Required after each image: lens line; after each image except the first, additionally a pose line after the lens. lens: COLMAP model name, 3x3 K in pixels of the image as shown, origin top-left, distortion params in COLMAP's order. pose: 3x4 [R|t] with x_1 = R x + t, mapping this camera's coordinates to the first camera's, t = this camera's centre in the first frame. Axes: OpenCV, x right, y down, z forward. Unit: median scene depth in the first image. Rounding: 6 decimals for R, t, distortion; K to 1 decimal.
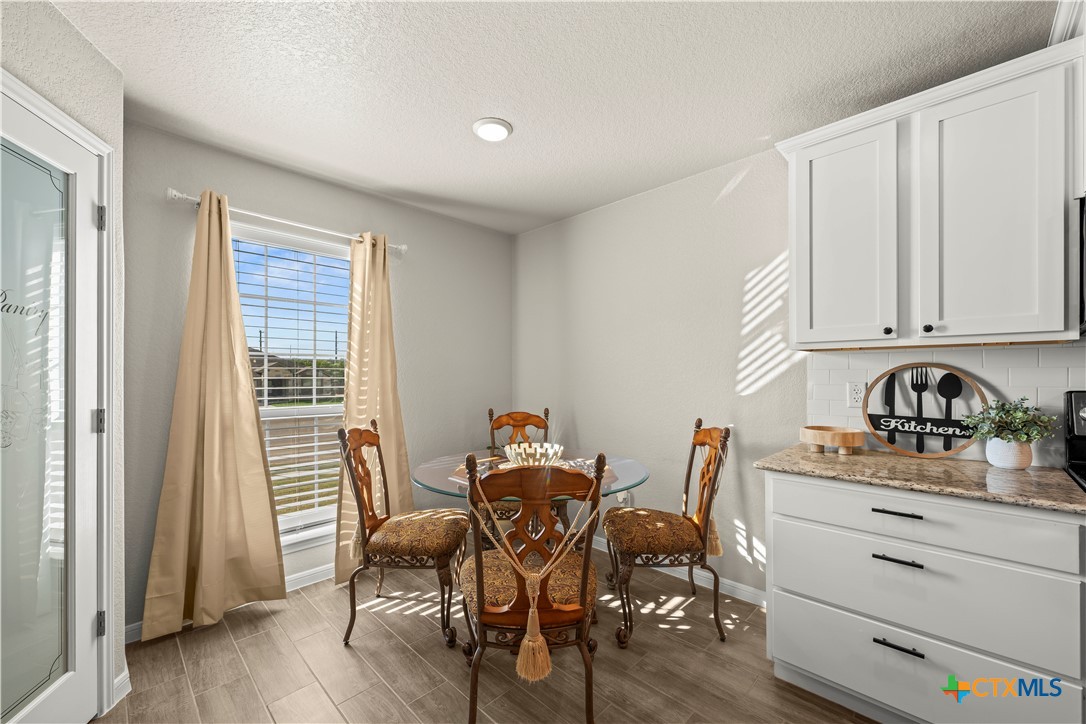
lens RADIAL K [[431.7, 0, 545.9], [0, 431.7, 370.9], [0, 0, 1]] dist [-0.002349, 0.000421]
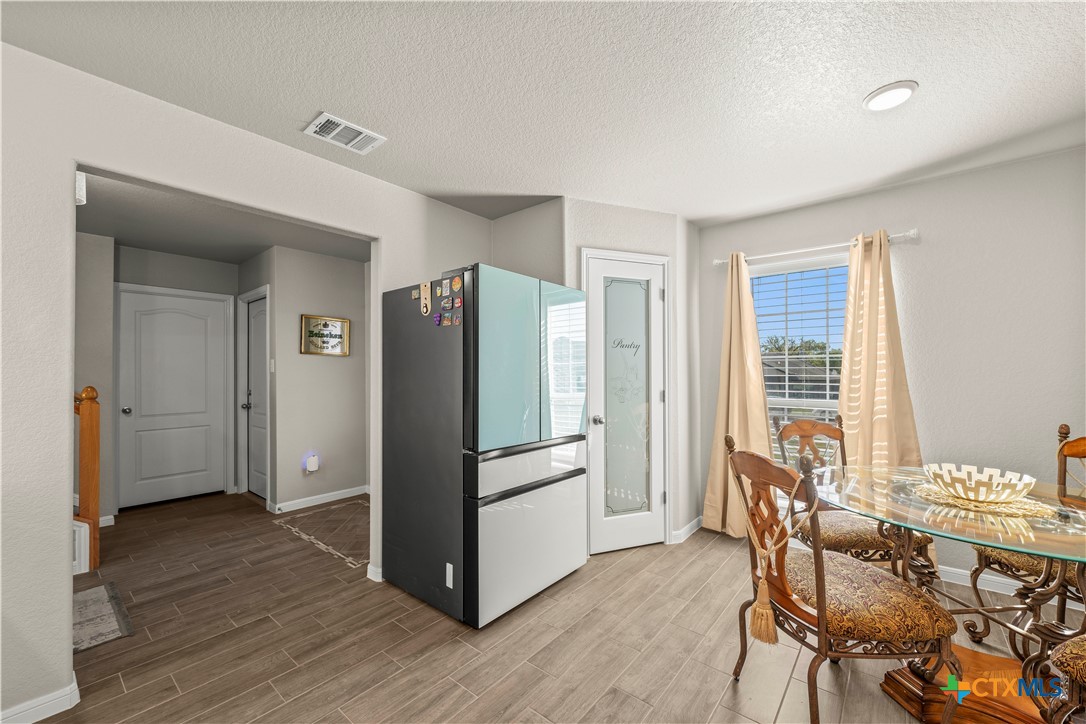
lens RADIAL K [[431.7, 0, 546.0], [0, 431.7, 368.3], [0, 0, 1]] dist [-0.002349, 0.000421]
pose [[0.078905, -0.006385, -0.996862, 0.666159], [0.011430, 0.999920, -0.005500, -0.007565], [0.996817, -0.010960, 0.078972, 0.212515]]
